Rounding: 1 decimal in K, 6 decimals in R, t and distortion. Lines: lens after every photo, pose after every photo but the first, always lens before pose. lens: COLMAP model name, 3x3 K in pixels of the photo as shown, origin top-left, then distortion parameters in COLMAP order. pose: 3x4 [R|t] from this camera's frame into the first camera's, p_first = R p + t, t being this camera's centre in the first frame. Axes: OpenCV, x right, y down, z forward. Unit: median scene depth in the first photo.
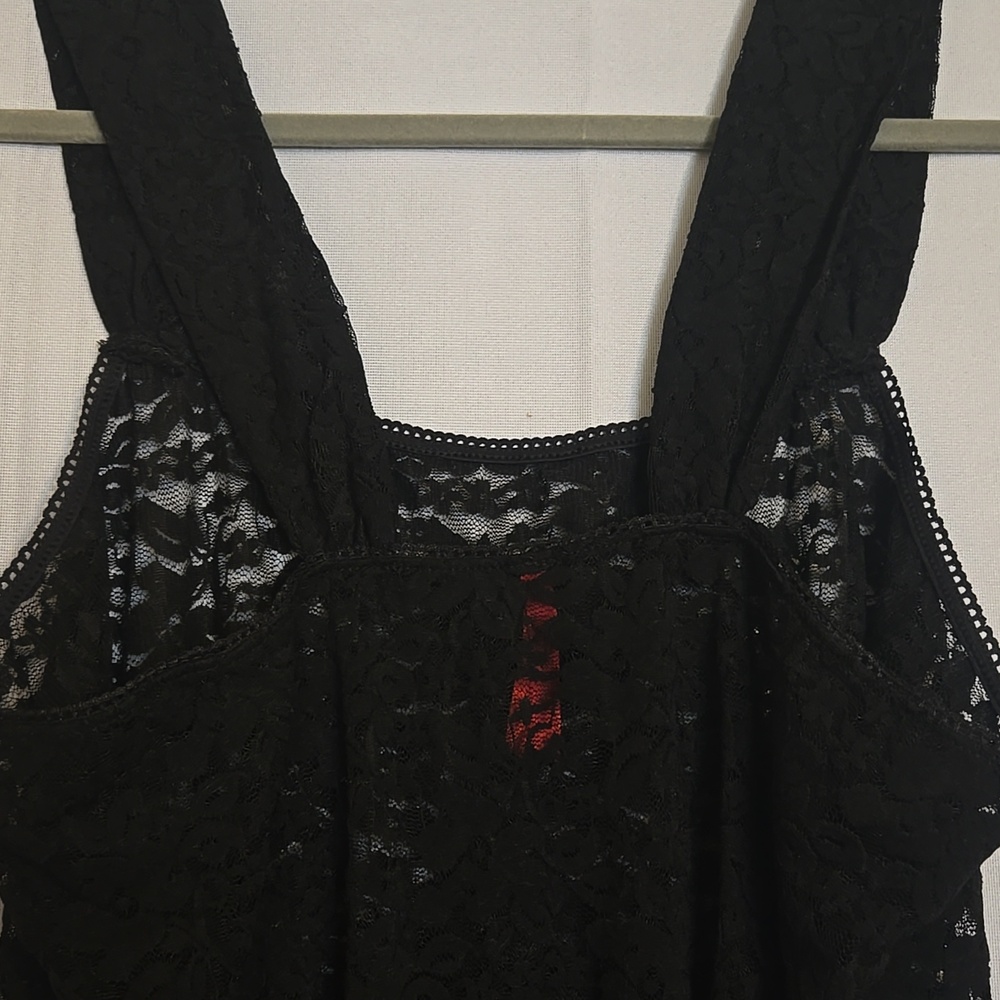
lens RADIAL K [[1384.6, 0, 500.0], [0, 1384.6, 500.0], [0, 0, 1]] dist [0.044012, -0.082987]
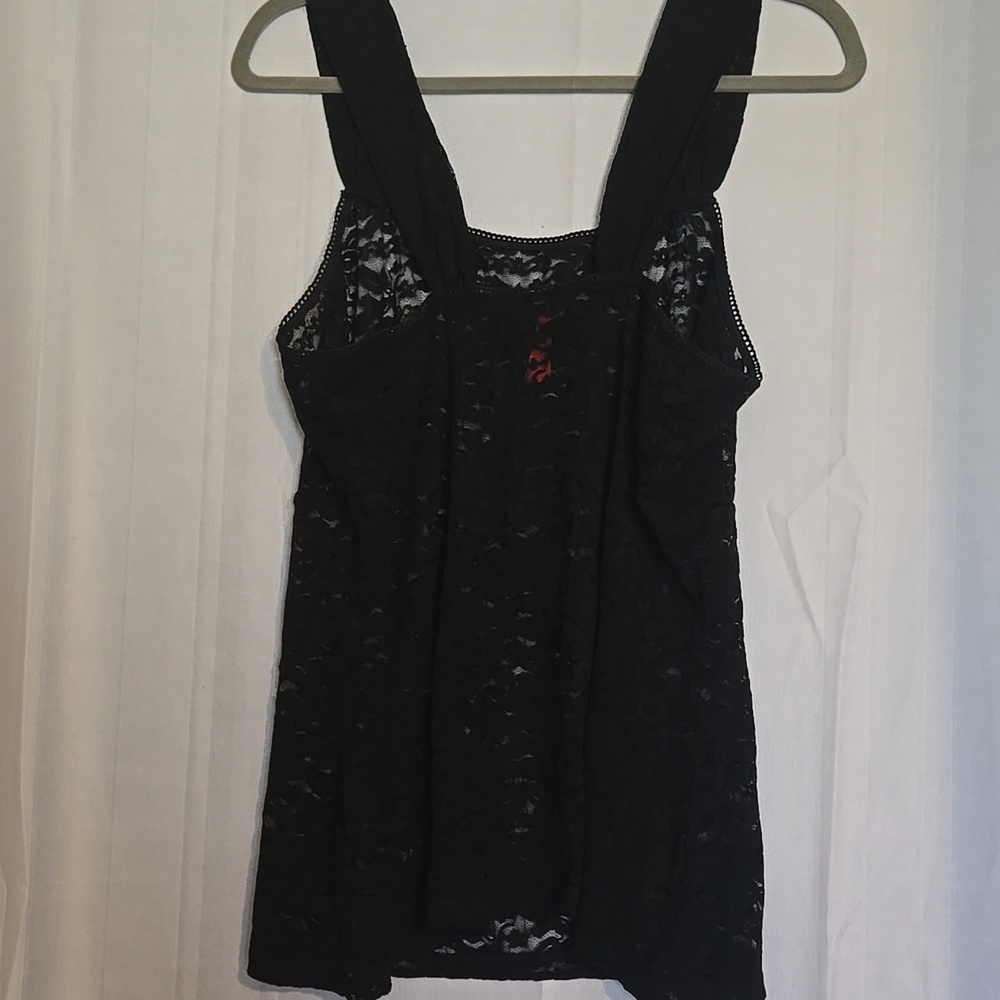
lens RADIAL K [[1384.6, 0, 500.0], [0, 1384.6, 500.0], [0, 0, 1]] dist [0.044012, -0.082987]
pose [[0.991935, 0.026213, -0.124009, 0.230425], [-0.011689, 0.993130, 0.116434, 0.106490], [0.126209, -0.114046, 0.985426, -1.124671]]
